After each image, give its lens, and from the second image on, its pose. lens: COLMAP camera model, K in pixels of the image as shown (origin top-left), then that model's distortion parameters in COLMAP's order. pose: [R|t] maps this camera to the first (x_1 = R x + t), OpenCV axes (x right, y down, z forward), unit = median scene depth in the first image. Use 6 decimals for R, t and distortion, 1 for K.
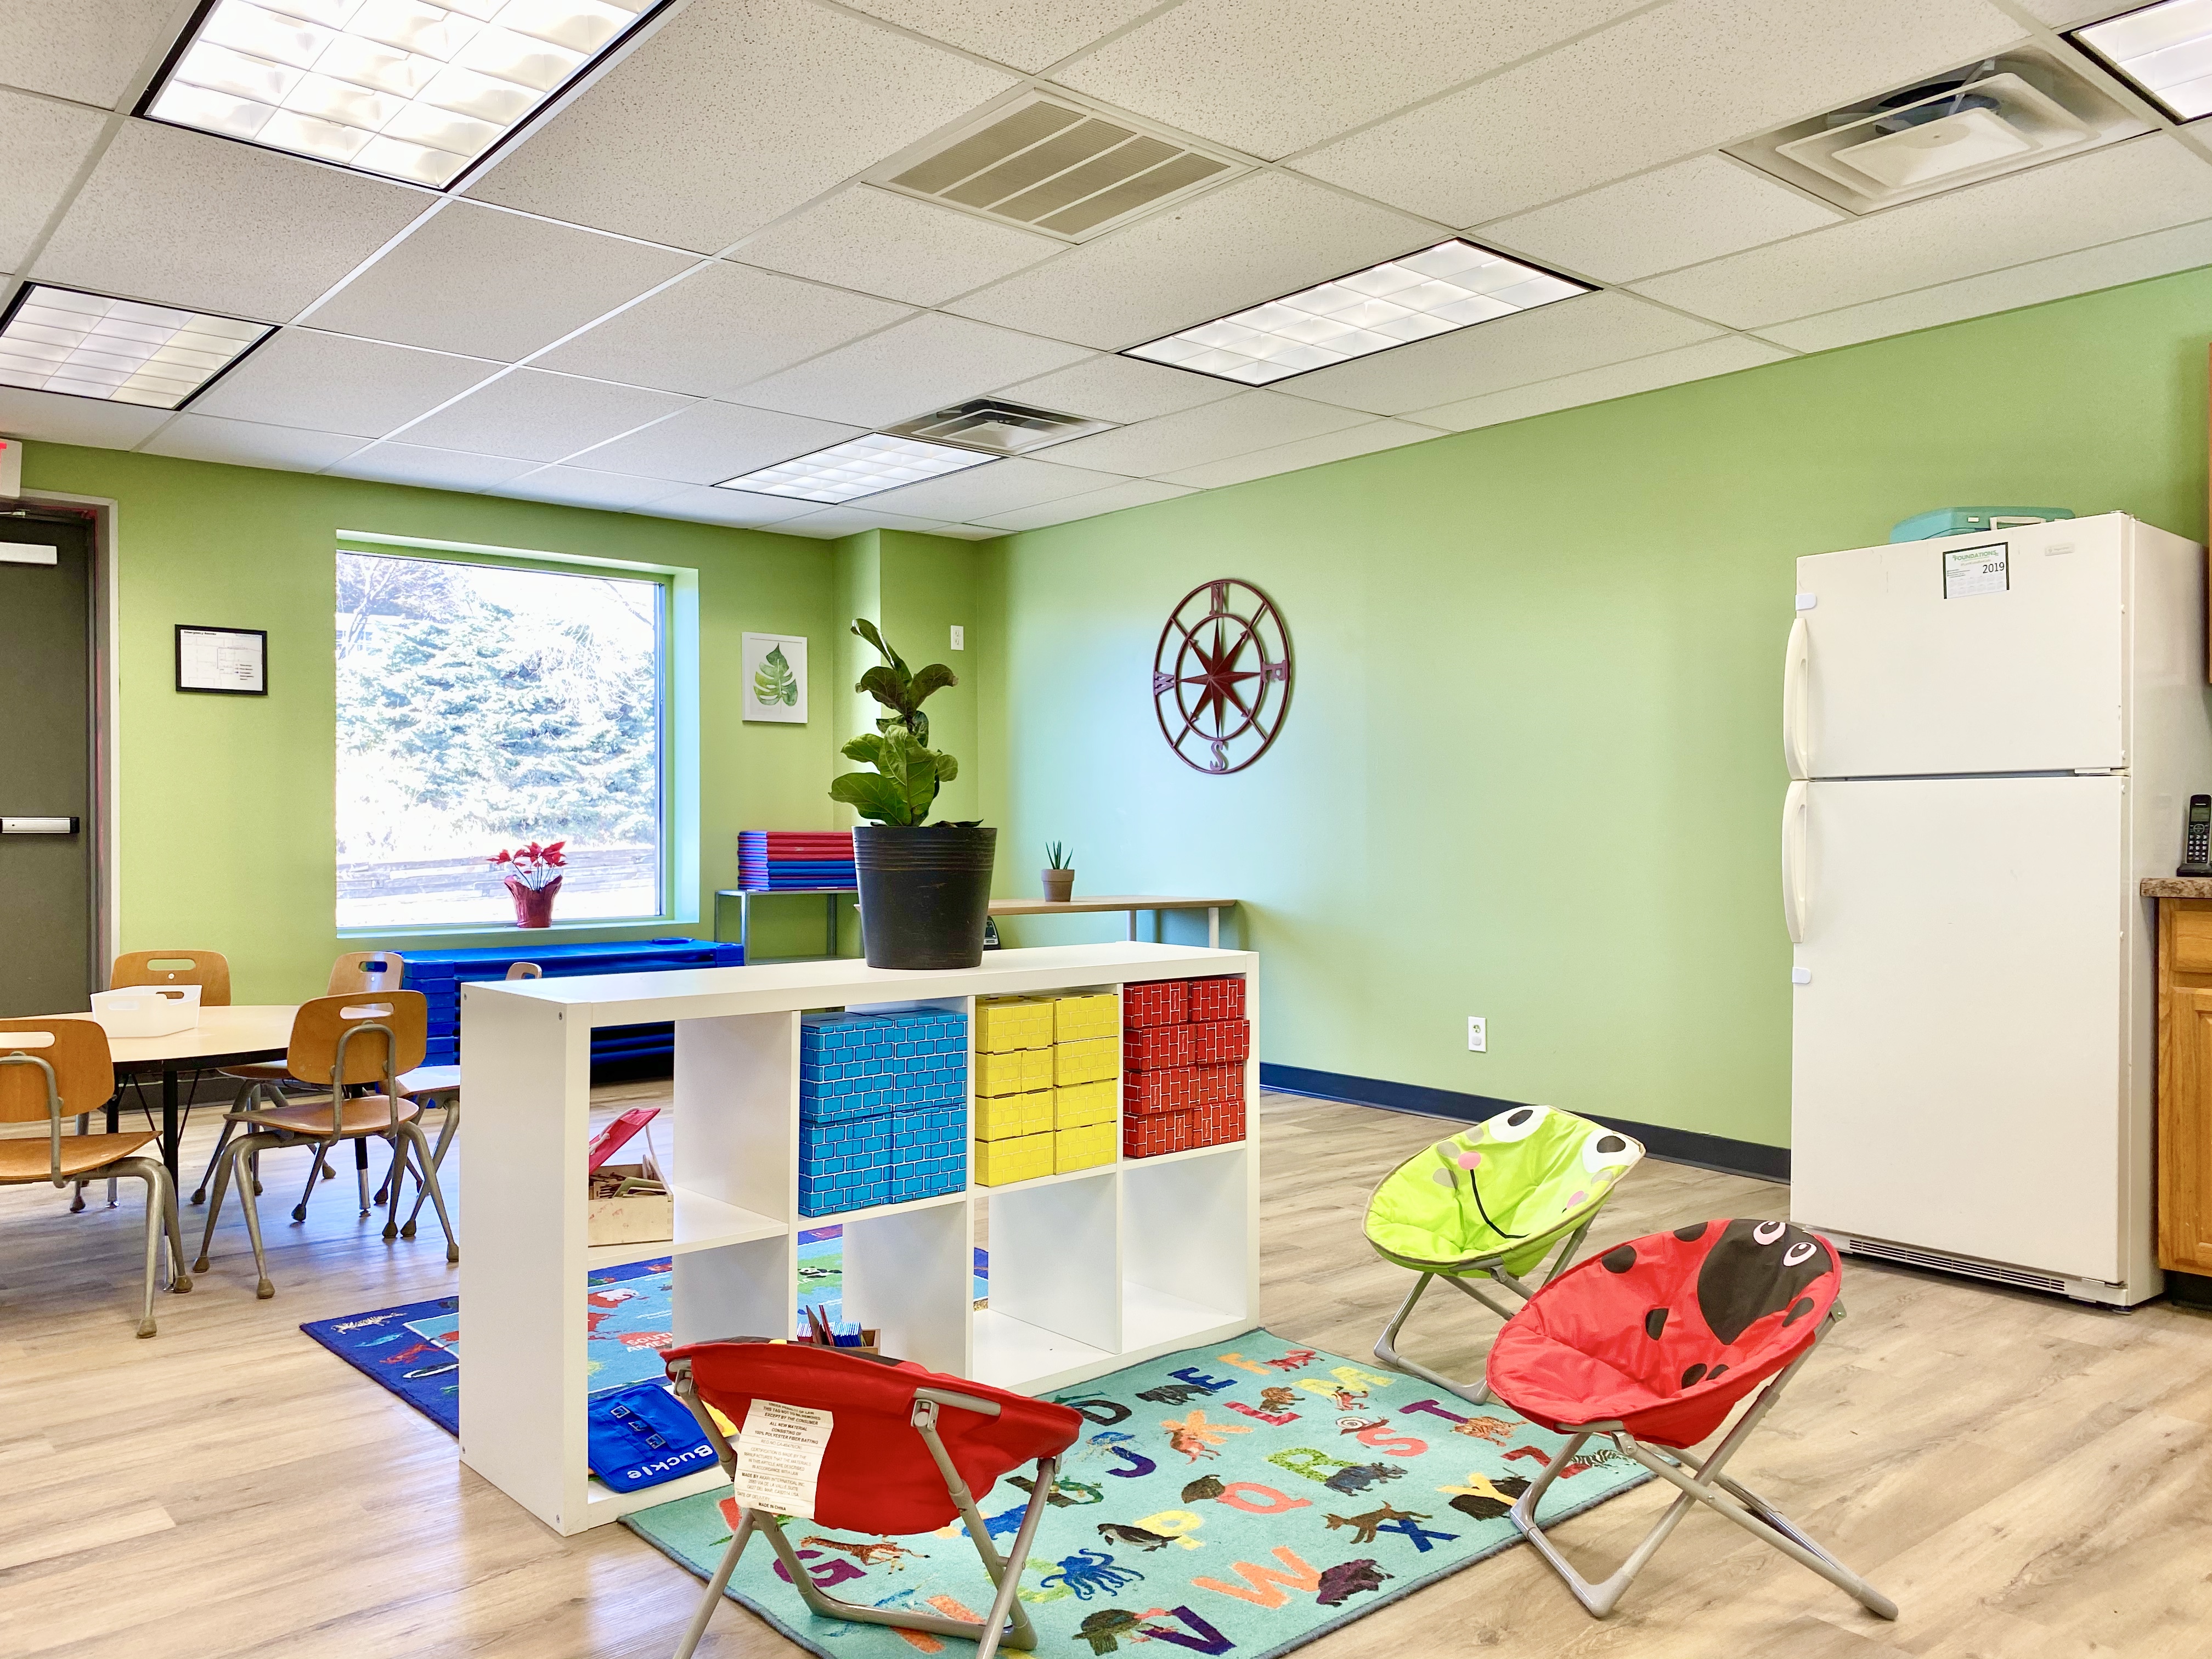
lens RADIAL K [[1682.5, 0, 1096.7], [0, 1682.5, 831.8], [0, 0, 1]] dist [0.045110, -0.038576]
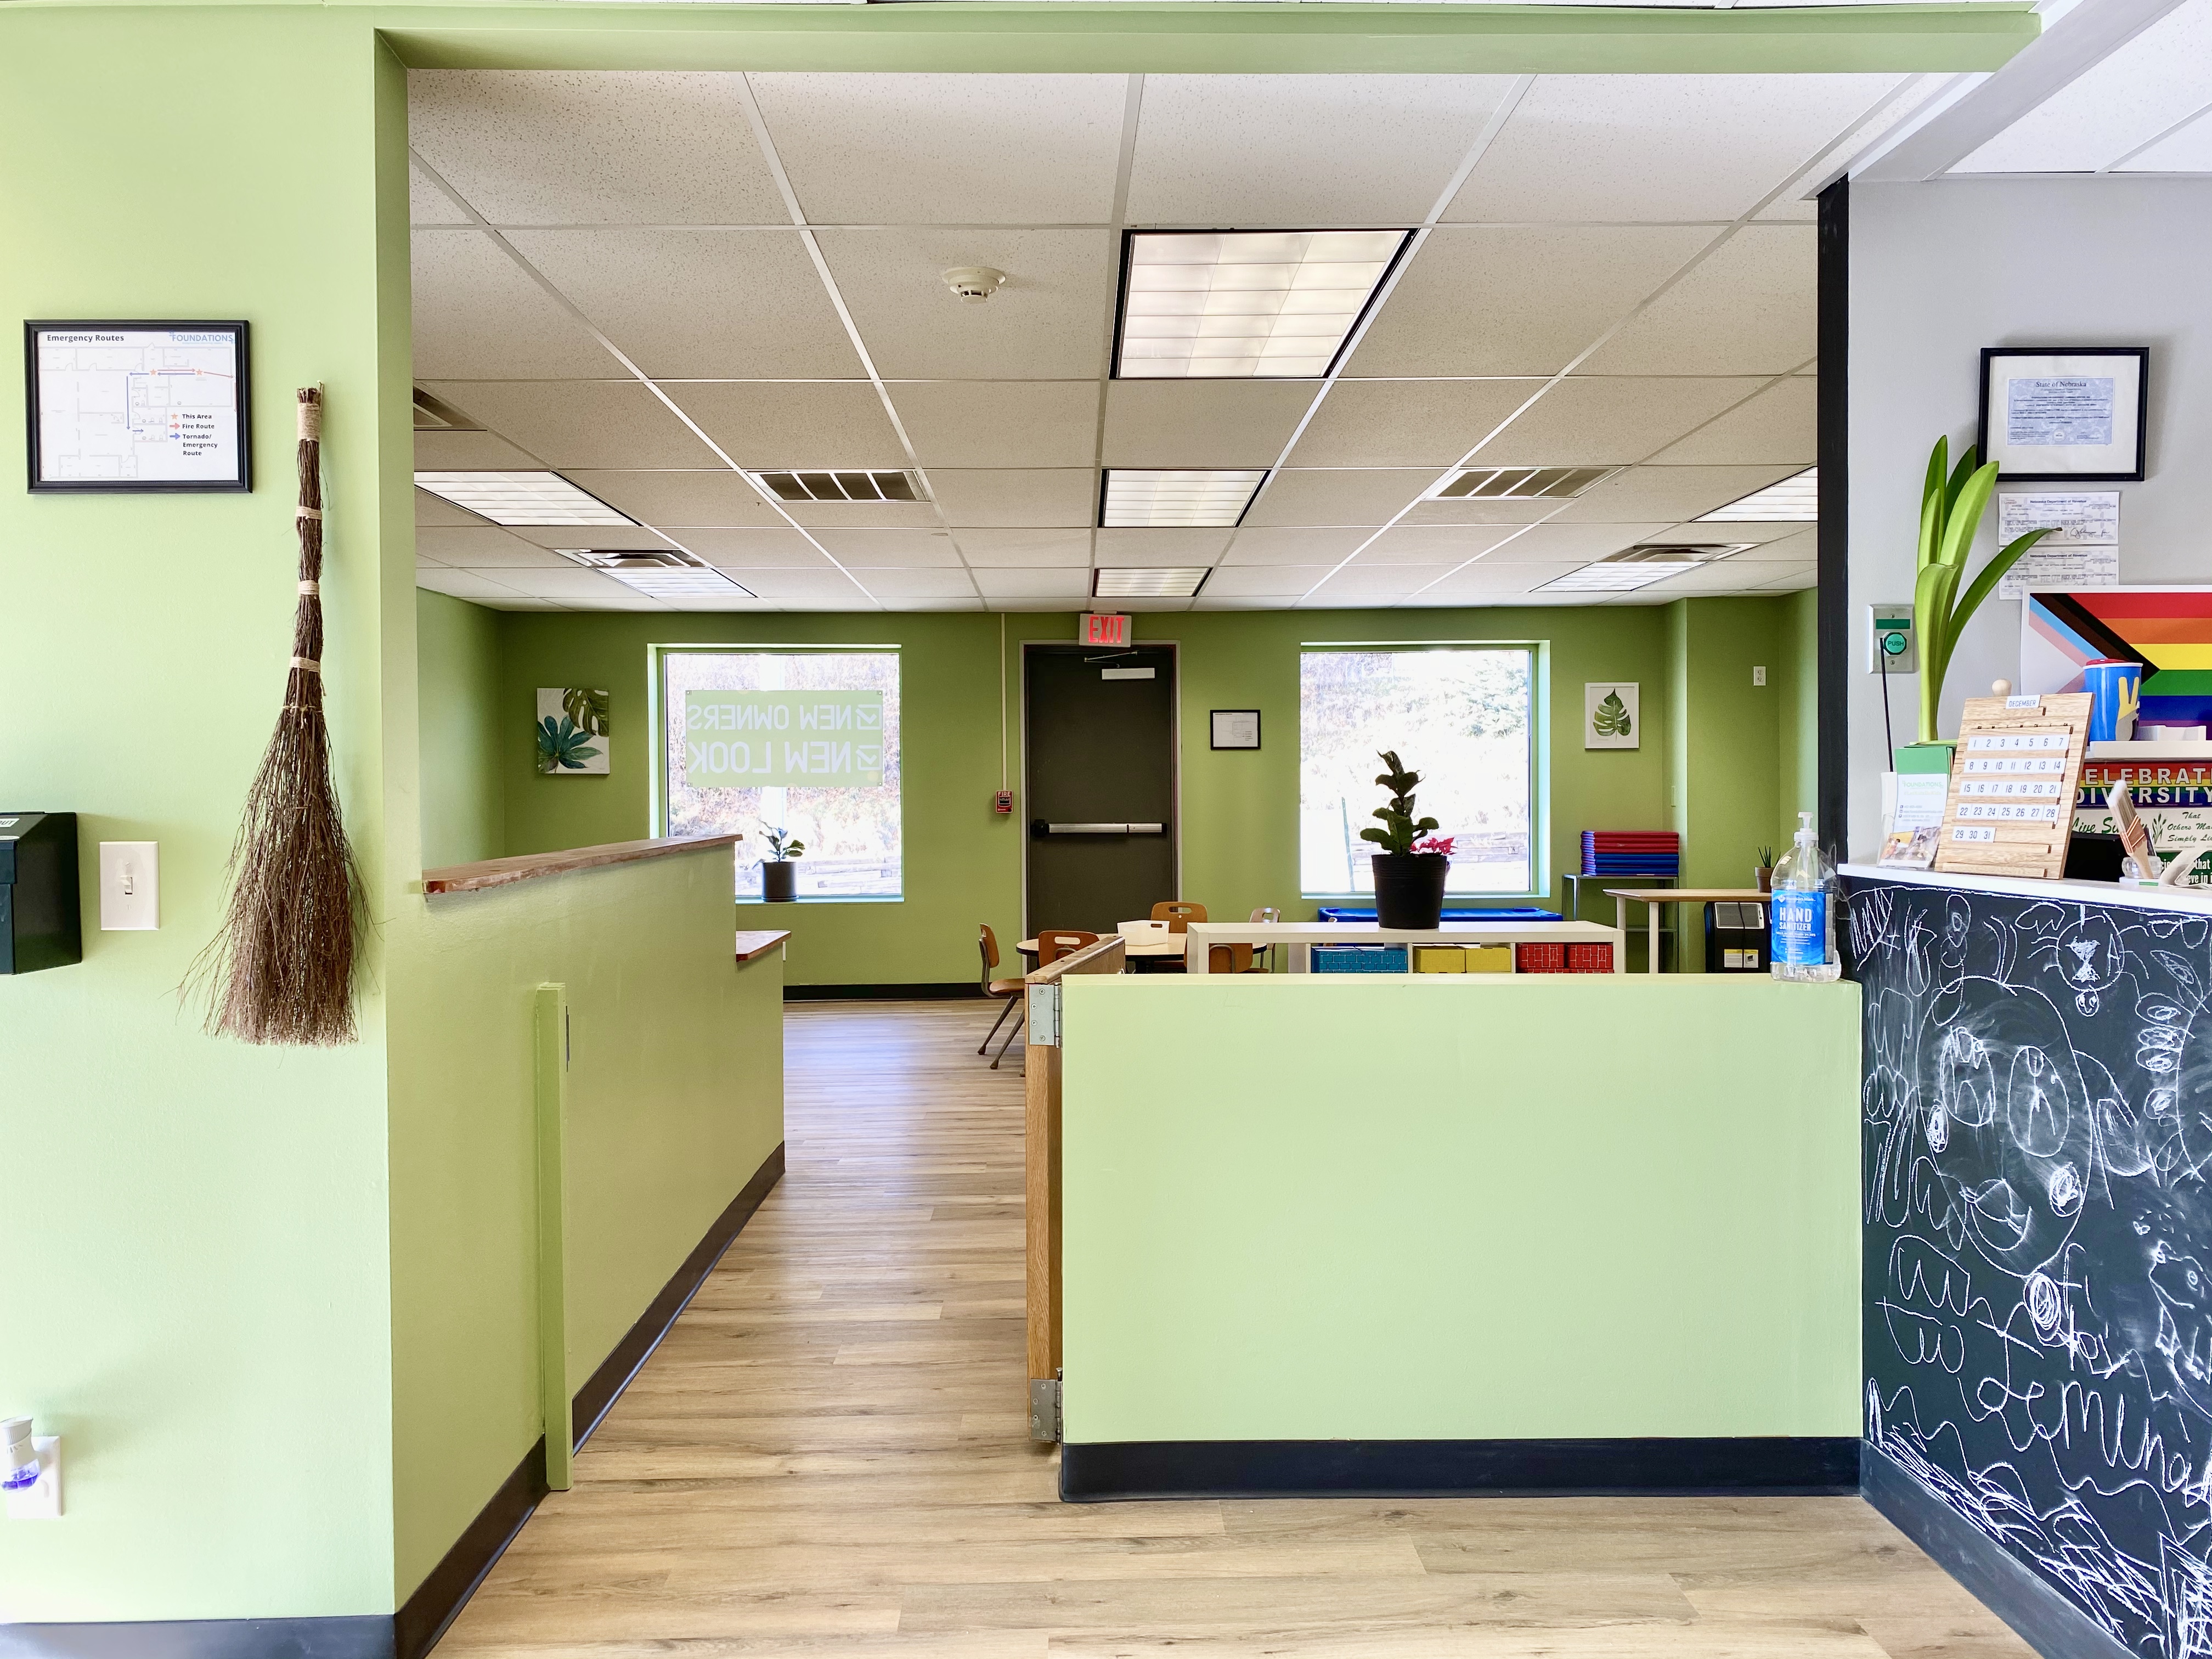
lens RADIAL K [[1682.5, 0, 1096.7], [0, 1682.5, 831.8], [0, 0, 1]] dist [0.045110, -0.038576]
pose [[0.771973, 0.011359, -0.635554, 0.834536], [0.002978, 0.999765, 0.021485, -0.071015], [0.635648, -0.018478, 0.771758, -0.700758]]
